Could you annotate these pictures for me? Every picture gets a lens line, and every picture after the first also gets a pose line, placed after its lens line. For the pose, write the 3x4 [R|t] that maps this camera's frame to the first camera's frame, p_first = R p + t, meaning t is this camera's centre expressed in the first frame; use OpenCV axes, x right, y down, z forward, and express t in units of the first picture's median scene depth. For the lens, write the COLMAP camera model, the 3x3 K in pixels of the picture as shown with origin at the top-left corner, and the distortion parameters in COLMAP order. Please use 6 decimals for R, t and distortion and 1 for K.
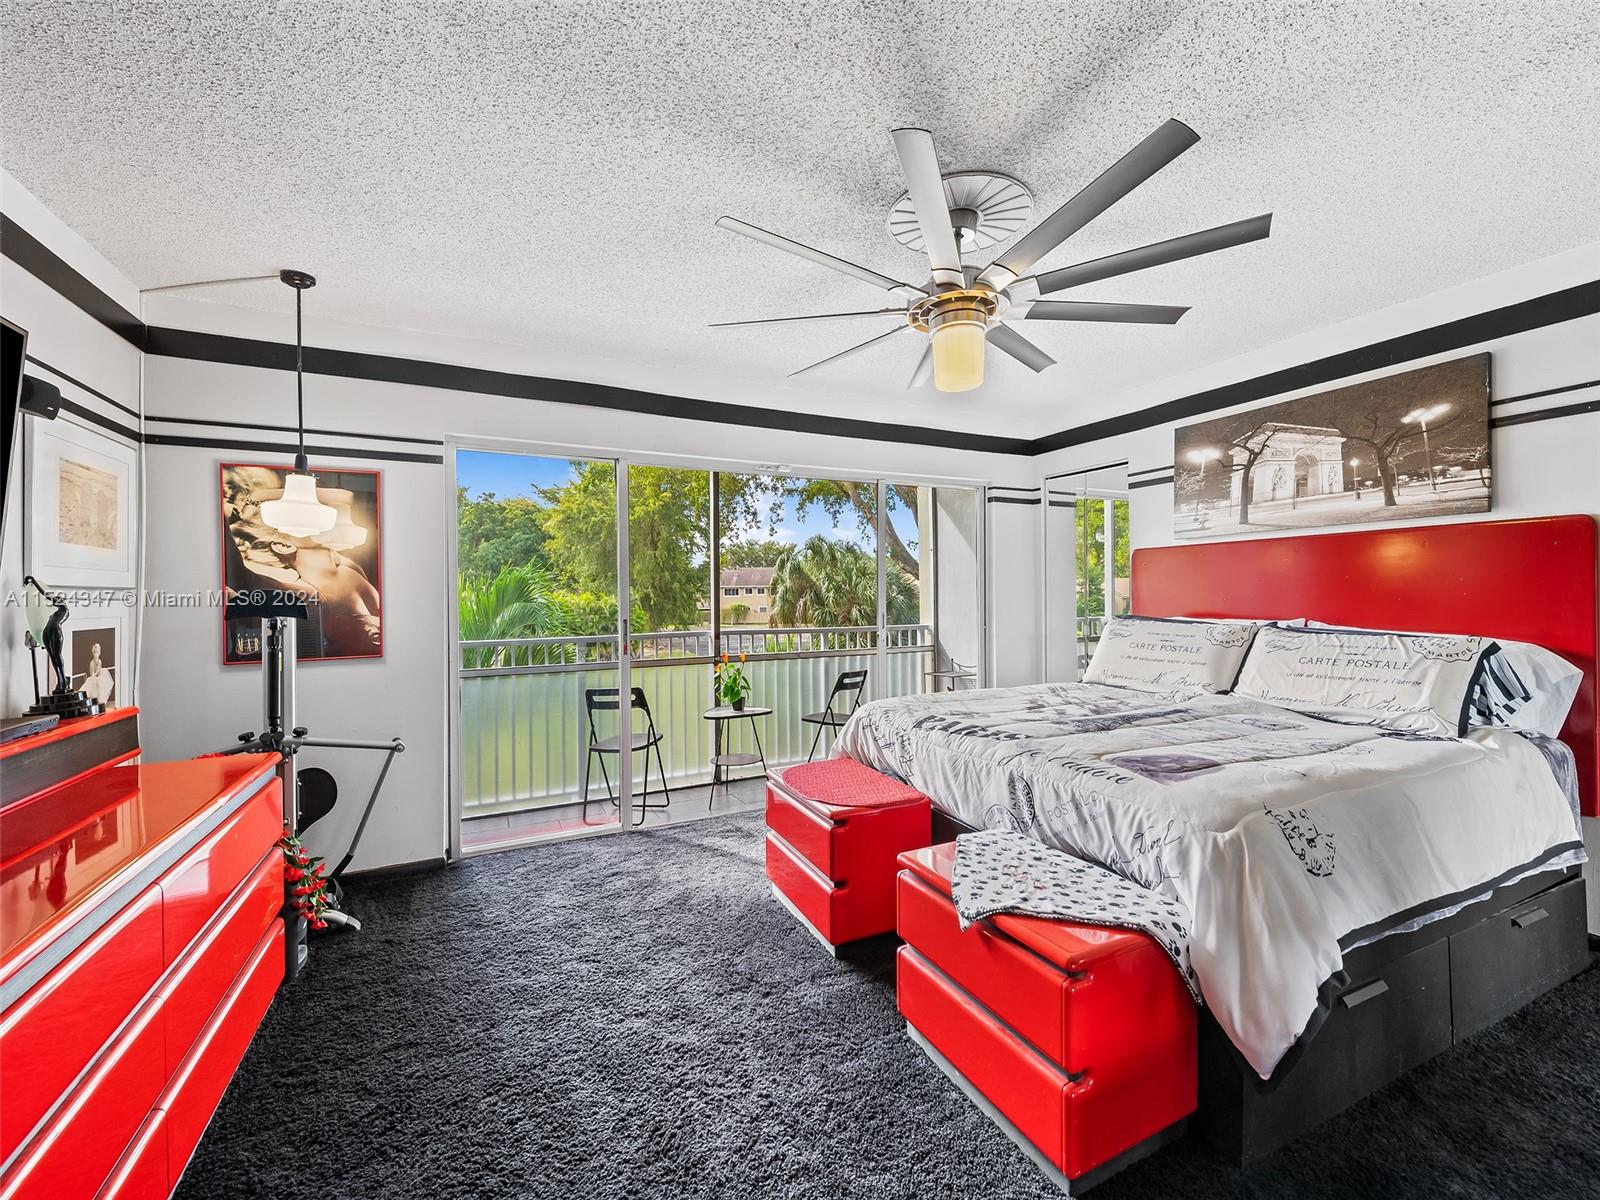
lens RADIAL K [[657.1, 0, 802.4], [0, 657.1, 598.4], [0, 0, 1]] dist [-0.000156, -0.000292]
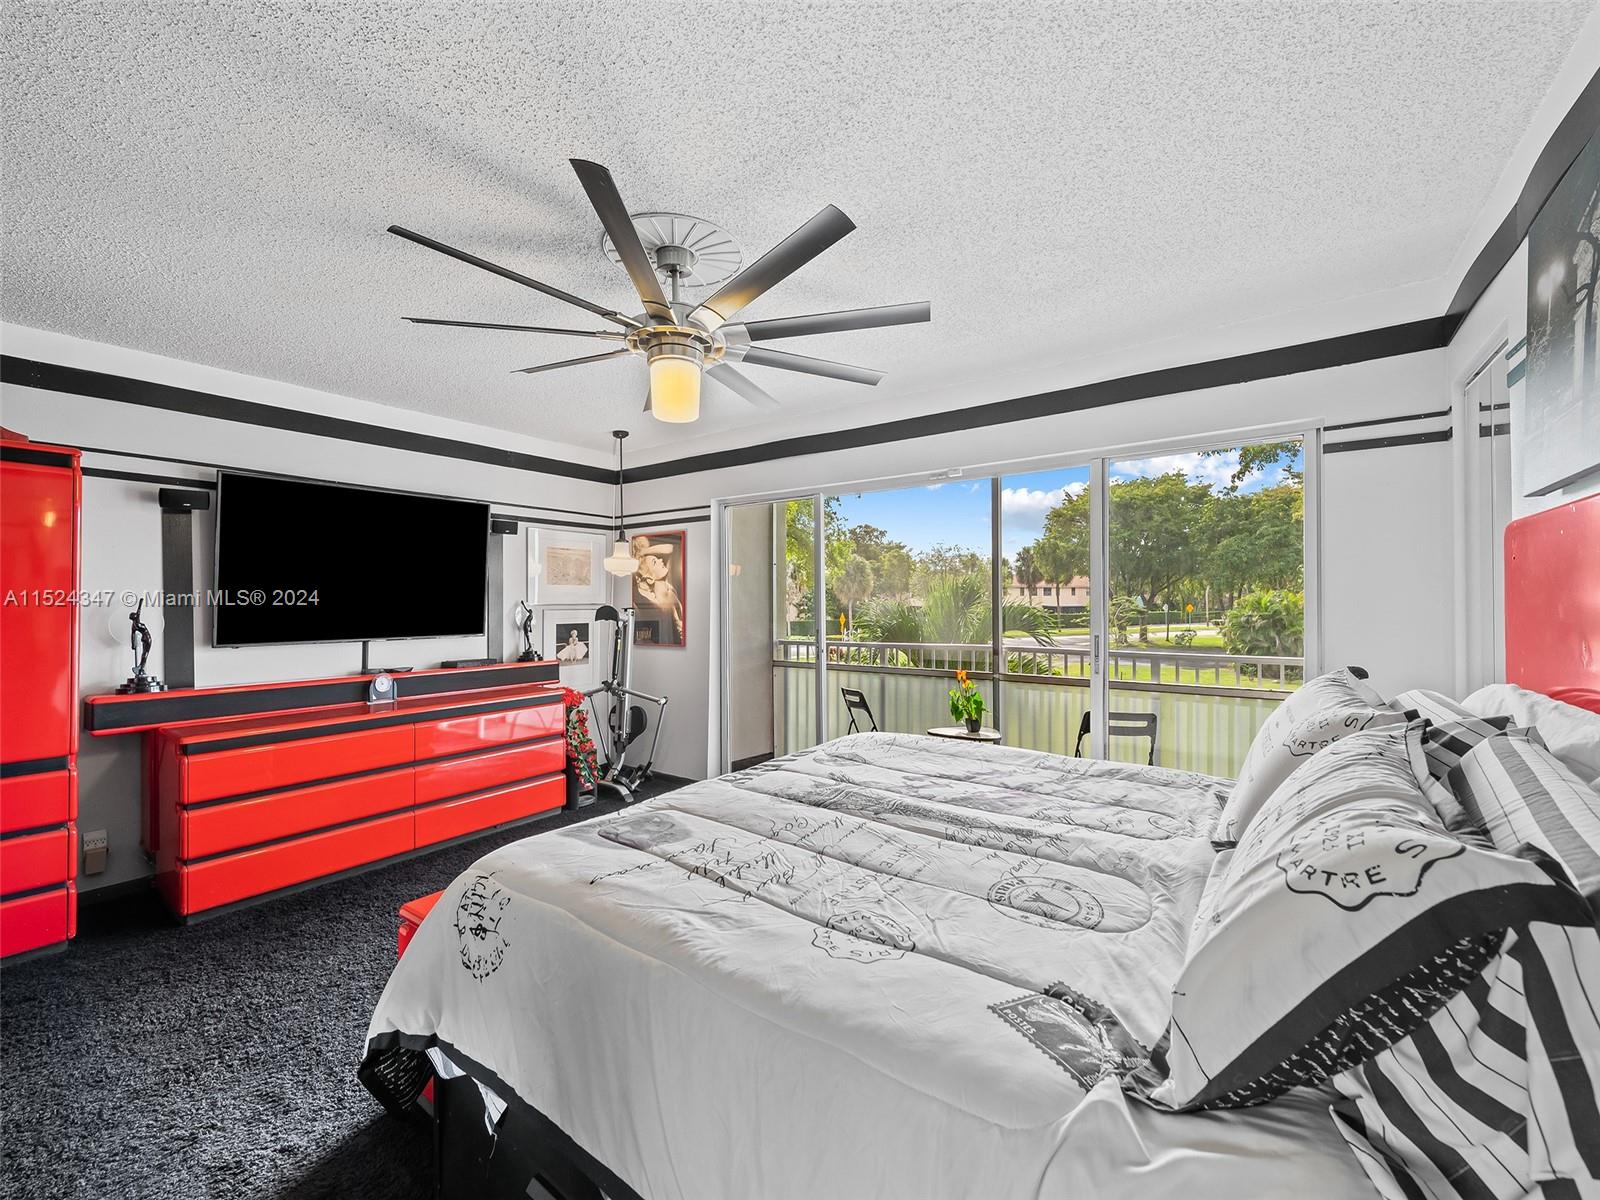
lens RADIAL K [[657.1, 0, 802.4], [0, 657.1, 598.4], [0, 0, 1]] dist [-0.000156, -0.000292]
pose [[0.467501, 0.003815, -0.883984, 0.907607], [-0.003638, 0.999991, 0.002392, -0.032926], [0.883985, 0.002098, 0.467511, 0.511301]]
